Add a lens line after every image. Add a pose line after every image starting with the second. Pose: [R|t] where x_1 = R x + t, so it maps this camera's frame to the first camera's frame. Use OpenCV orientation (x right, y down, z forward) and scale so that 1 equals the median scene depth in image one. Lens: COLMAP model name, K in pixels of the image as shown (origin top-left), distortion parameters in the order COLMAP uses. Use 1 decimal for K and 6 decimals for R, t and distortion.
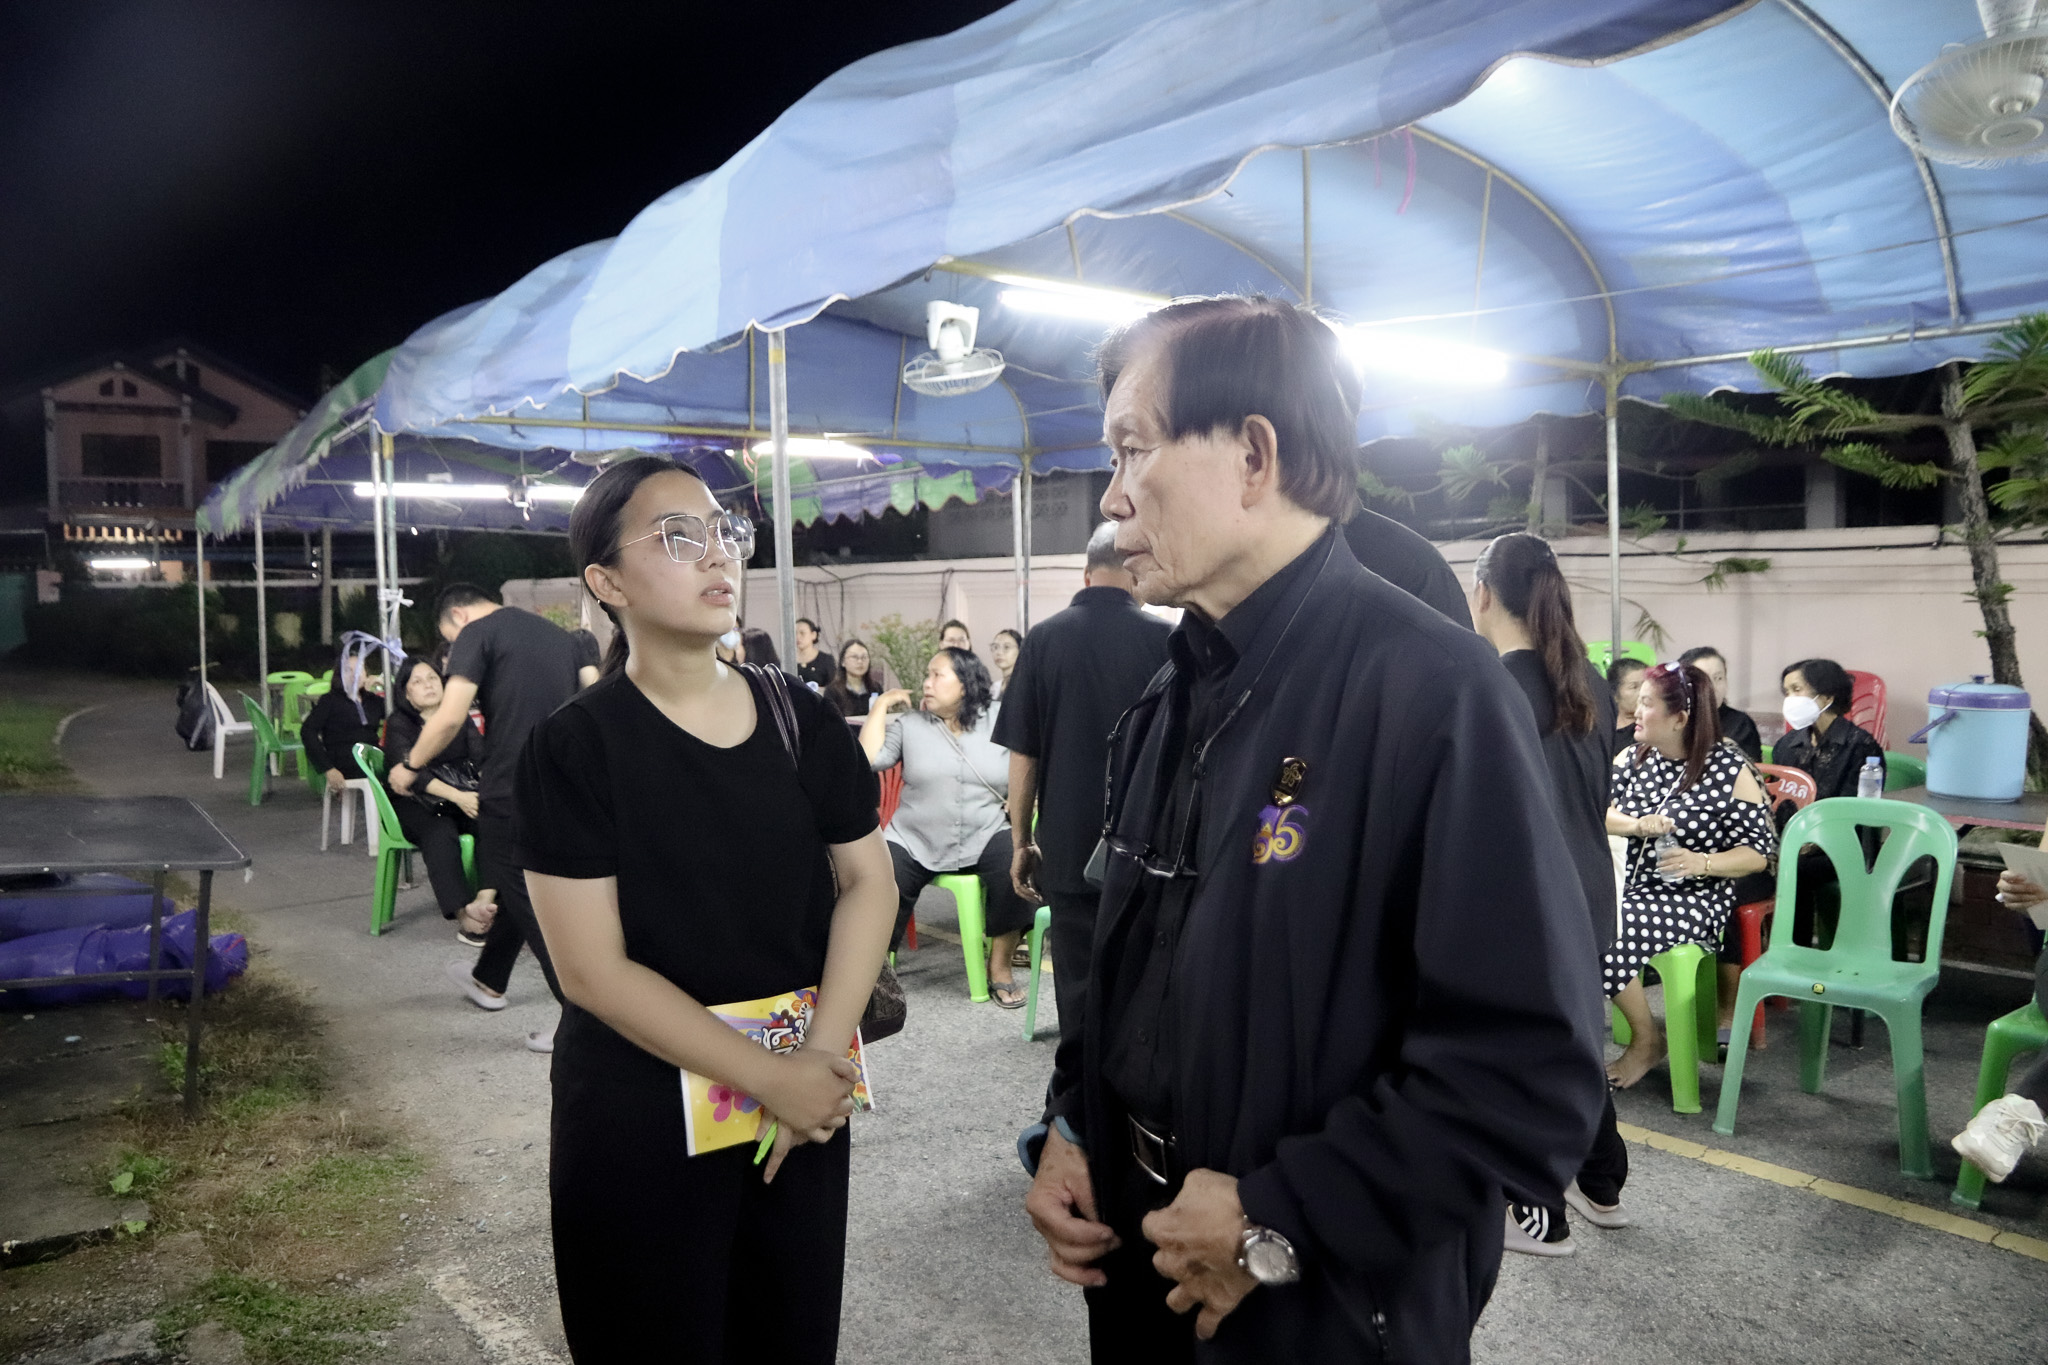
lens RADIAL K [[1406.4, 0, 1000.6], [0, 1406.4, 685.9], [0, 0, 1]] dist [-0.118998, 0.075351]
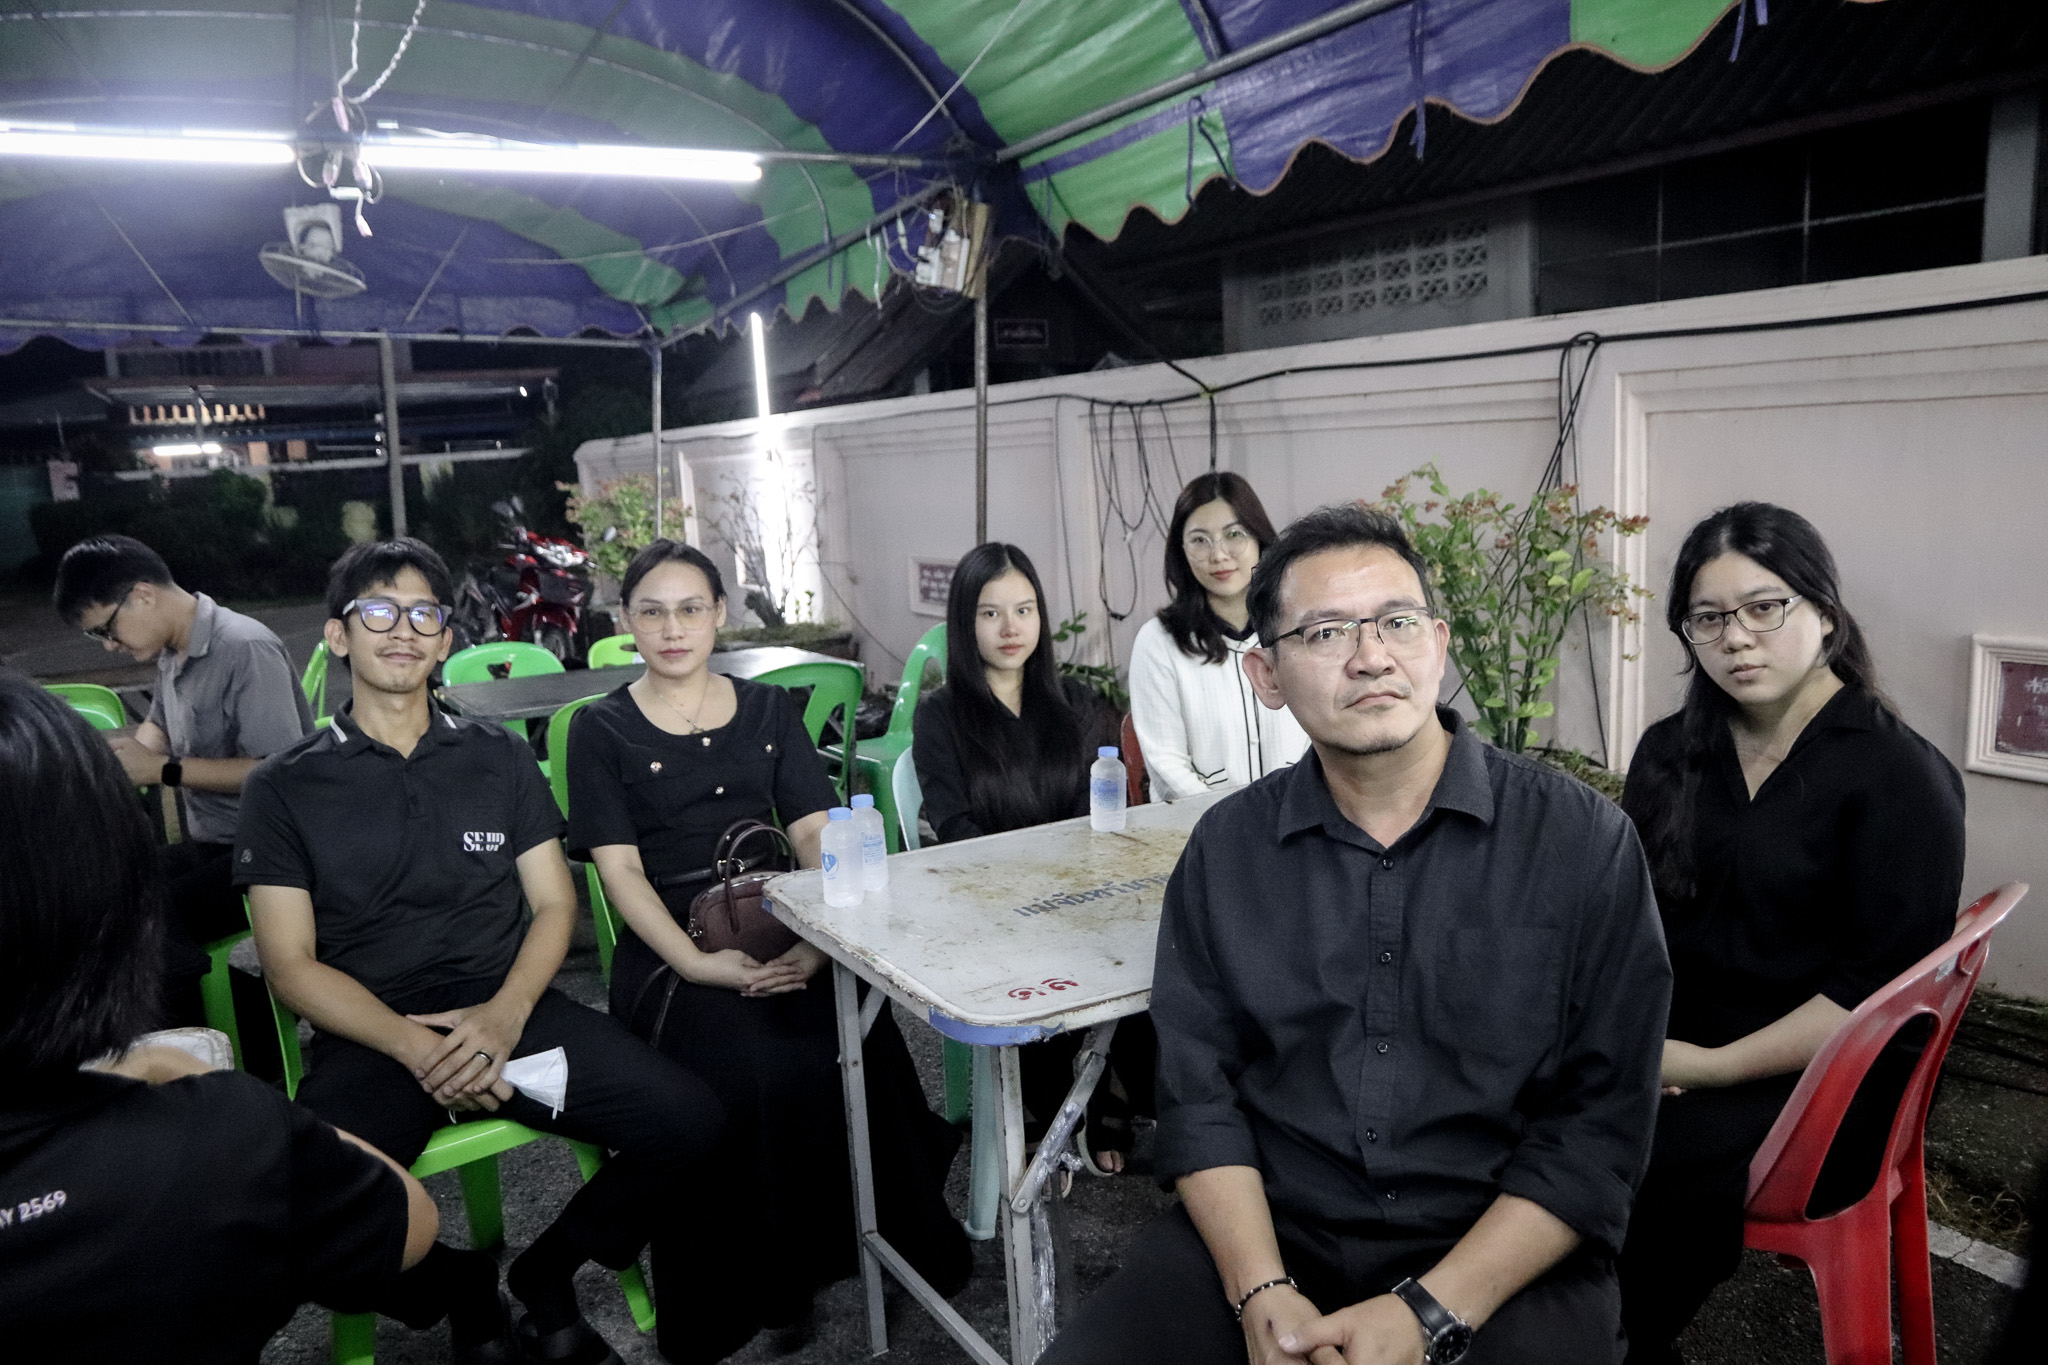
lens RADIAL K [[1406.4, 0, 1000.6], [0, 1406.4, 685.9], [0, 0, 1]] dist [-0.118998, 0.075351]
pose [[0.990947, -0.016885, -0.133190, -0.118137], [0.030084, 0.994759, 0.097717, -0.030493], [0.130843, -0.100840, 0.986261, 0.563659]]
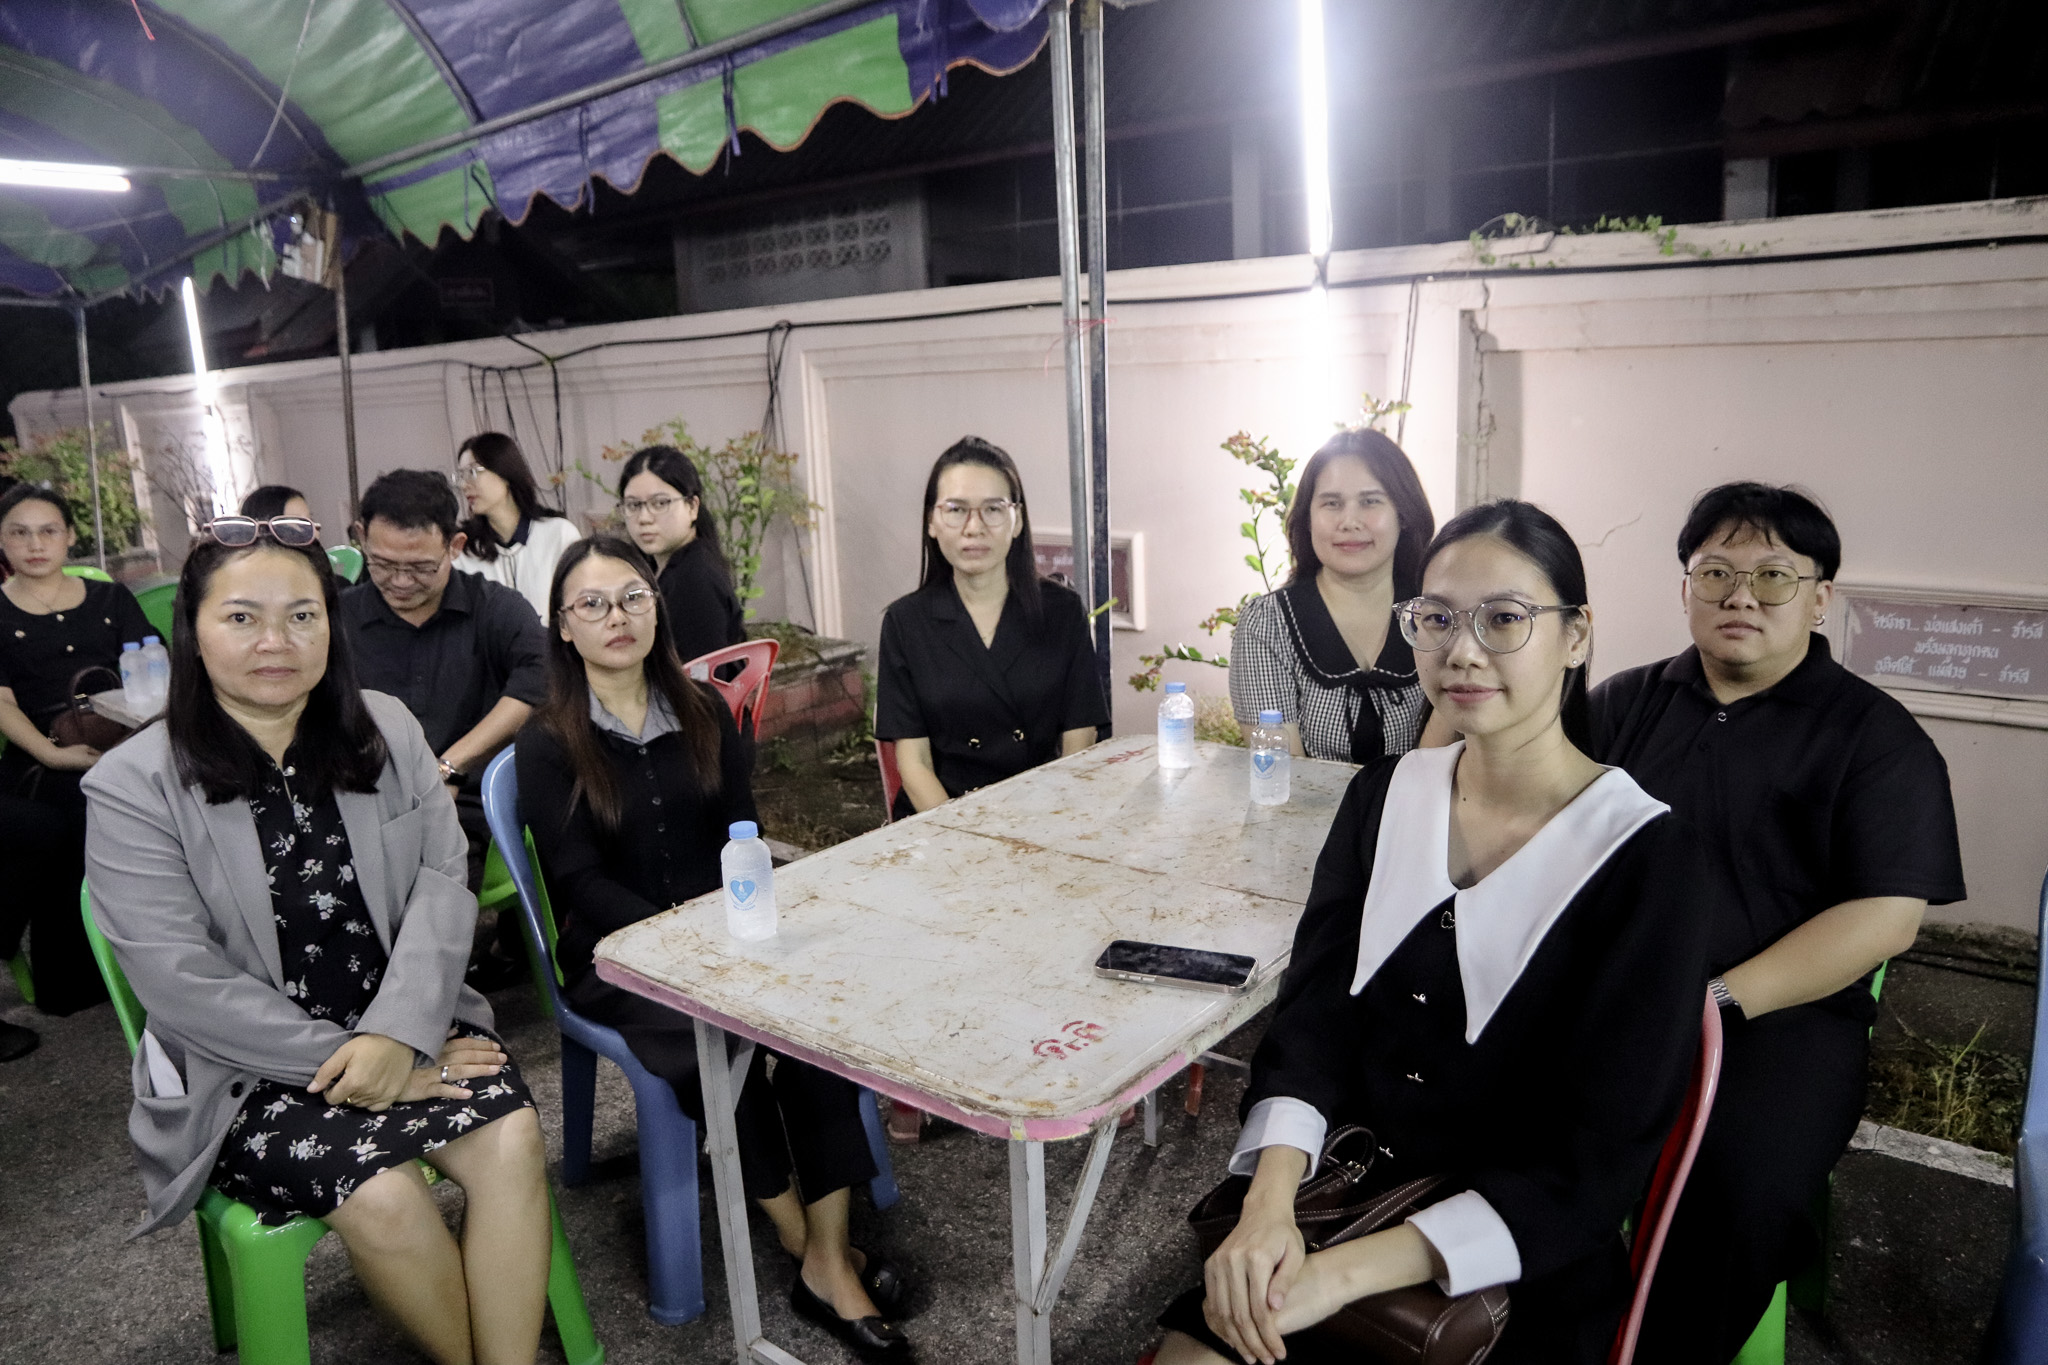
lens RADIAL K [[1406.4, 0, 1000.6], [0, 1406.4, 685.9], [0, 0, 1]] dist [-0.118998, 0.075351]
pose [[0.981219, -0.070772, 0.179445, -0.050181], [0.043791, 0.987702, 0.150091, -0.025393], [-0.187861, -0.139413, 0.972251, 0.447274]]
